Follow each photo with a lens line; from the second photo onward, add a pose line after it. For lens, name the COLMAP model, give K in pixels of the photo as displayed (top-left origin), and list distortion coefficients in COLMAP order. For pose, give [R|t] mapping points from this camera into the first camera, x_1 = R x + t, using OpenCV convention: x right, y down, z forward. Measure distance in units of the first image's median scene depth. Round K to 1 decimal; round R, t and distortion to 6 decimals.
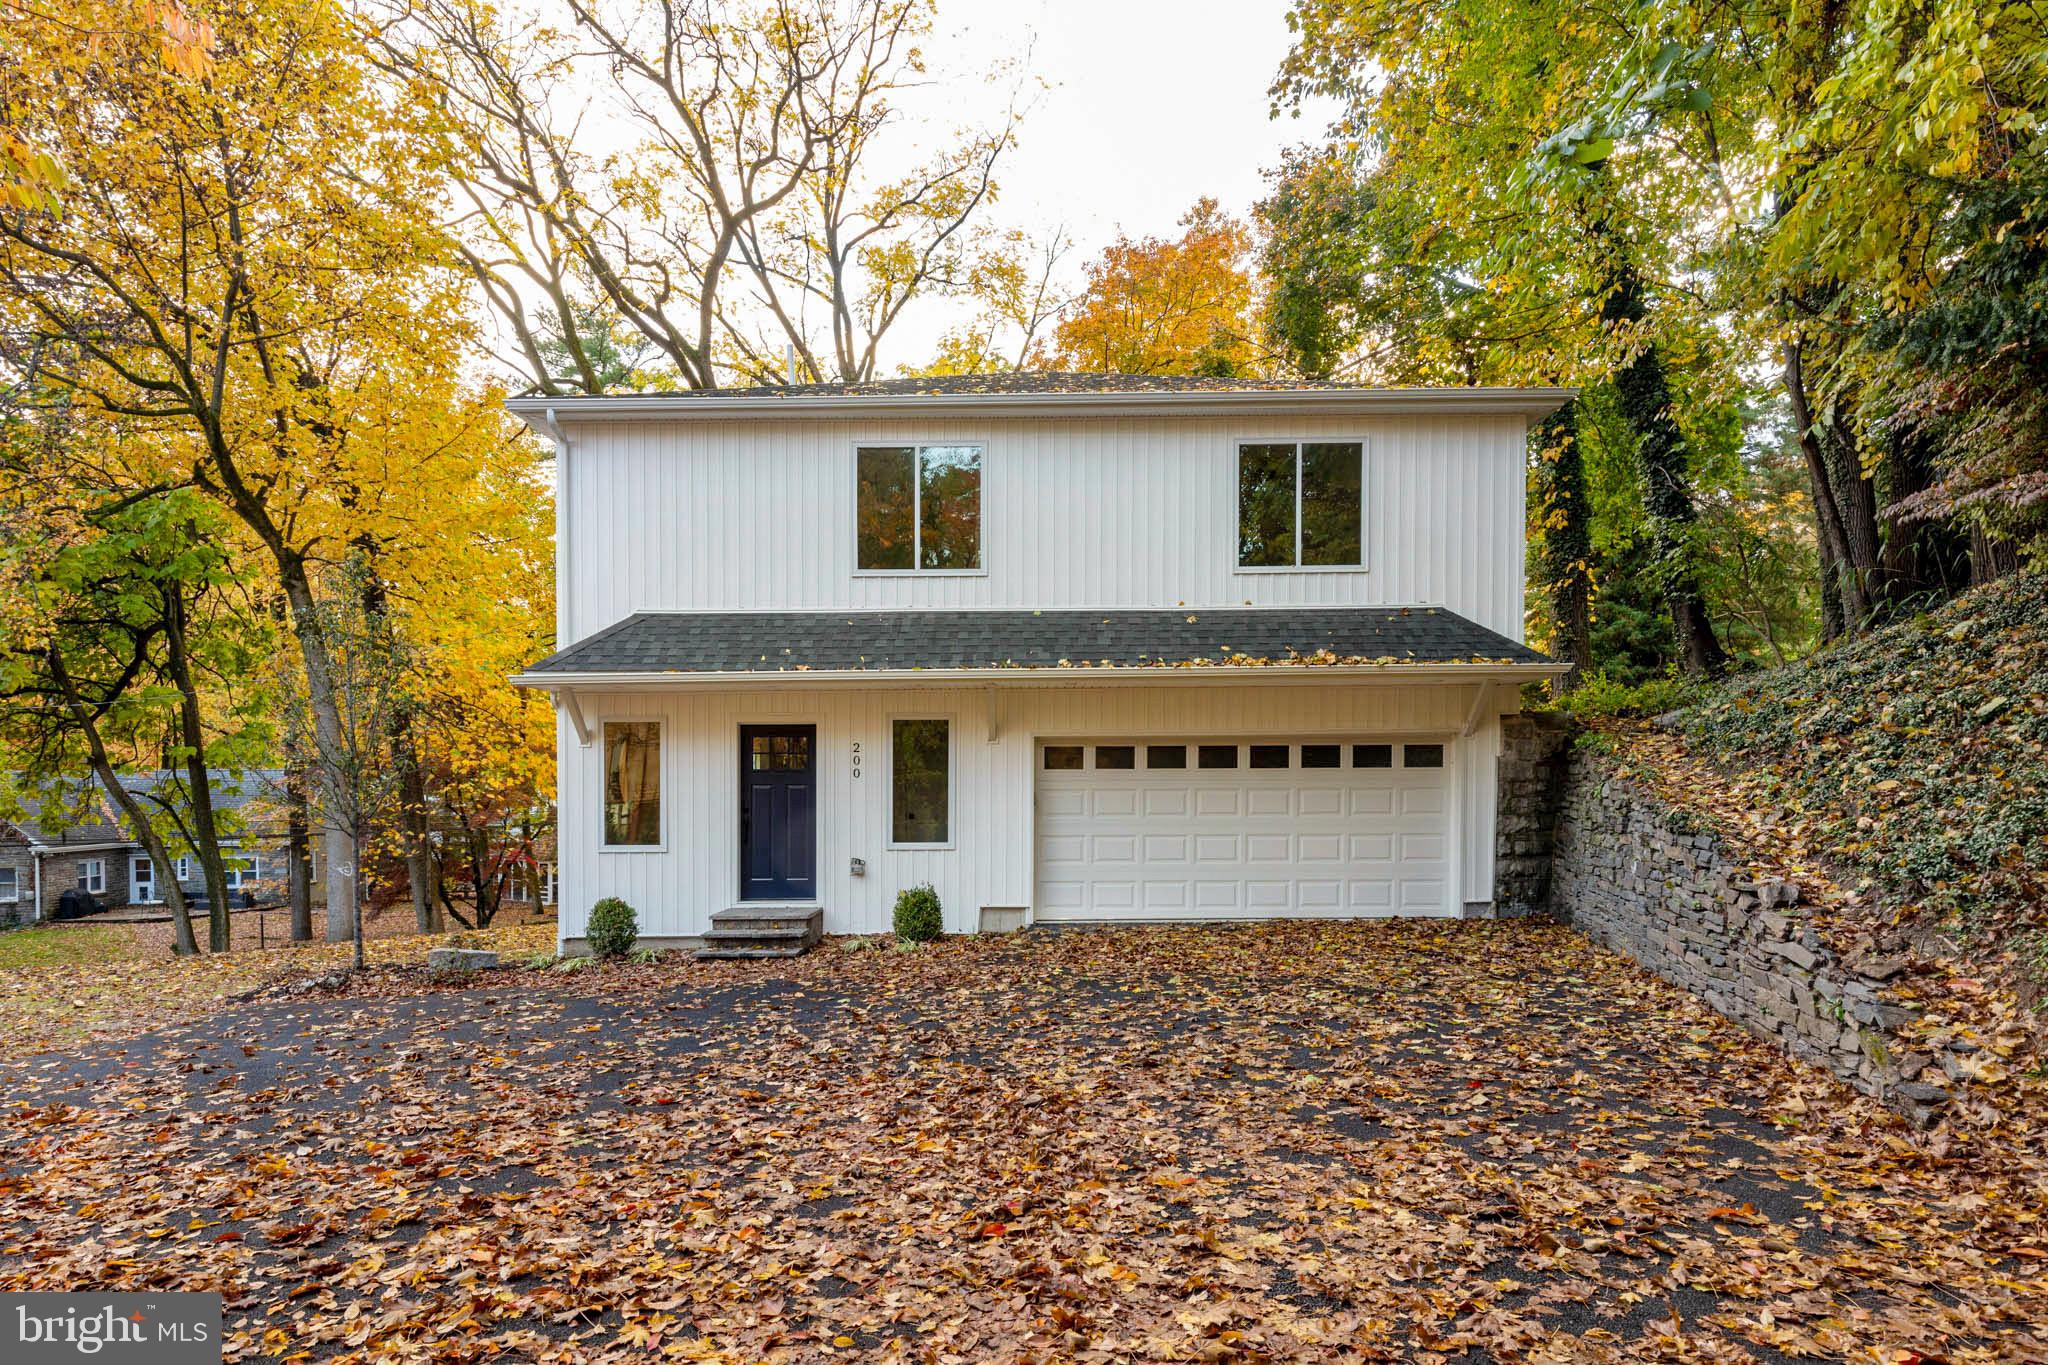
lens RADIAL K [[1094.4, 0, 1022.3], [0, 1094.4, 819.1], [0, 0, 1]] dist [0.002422, -0.000029]
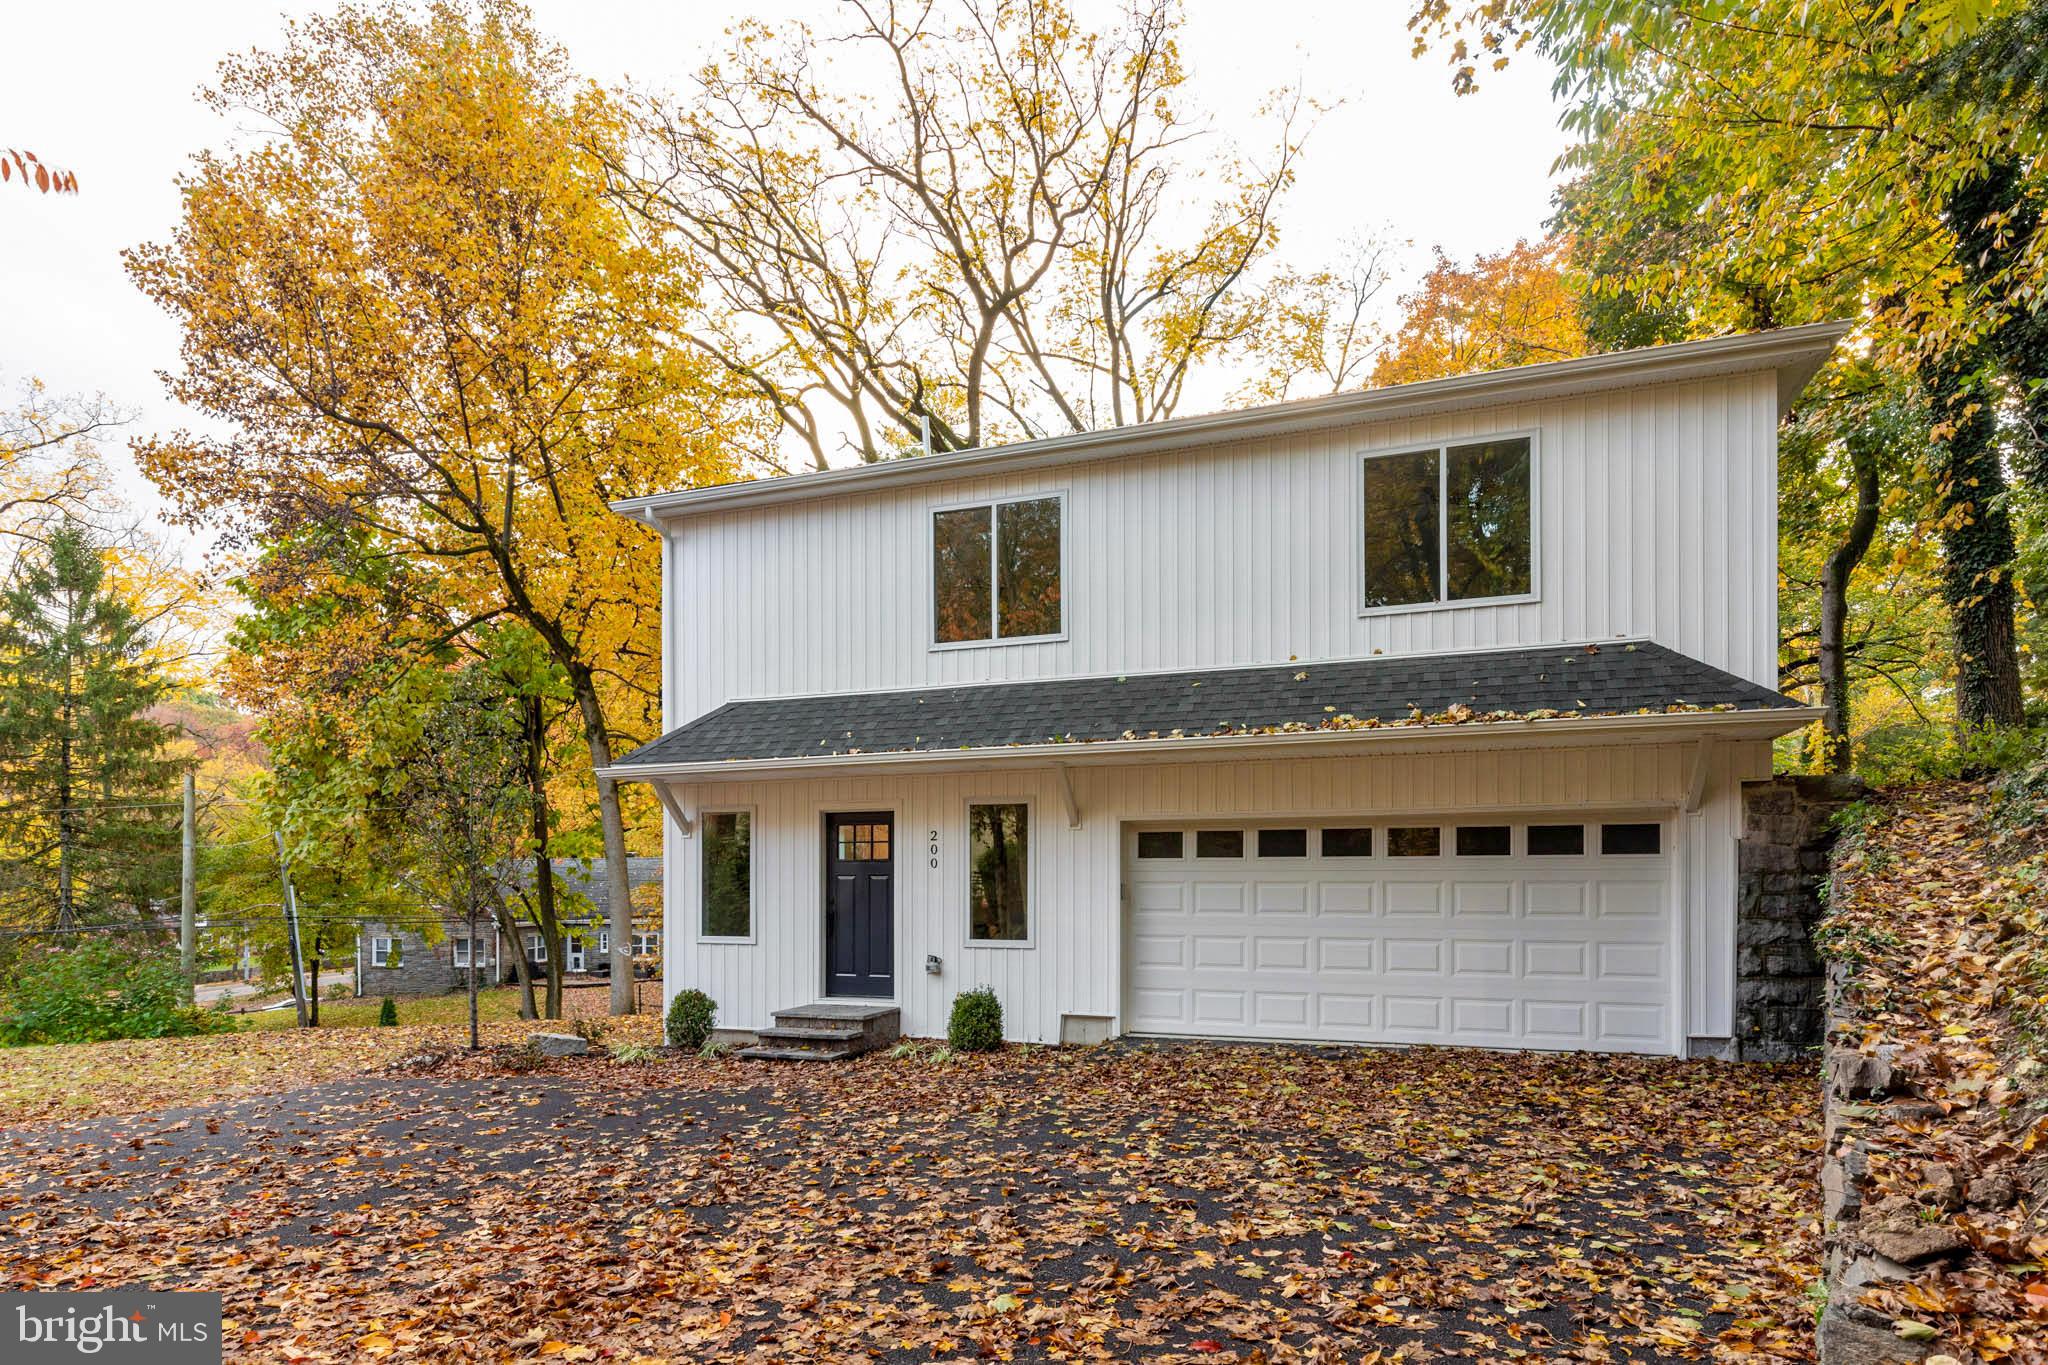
lens RADIAL K [[1109.3, 0, 1018.9], [0, 1109.3, 881.9], [0, 0, 1]] dist [-0.002075, -0.000337]
pose [[0.942779, 0.003991, -0.333395, 0.228392], [-0.011029, 0.999754, -0.019220, -0.009069], [0.333237, 0.021797, 0.942591, 0.143390]]
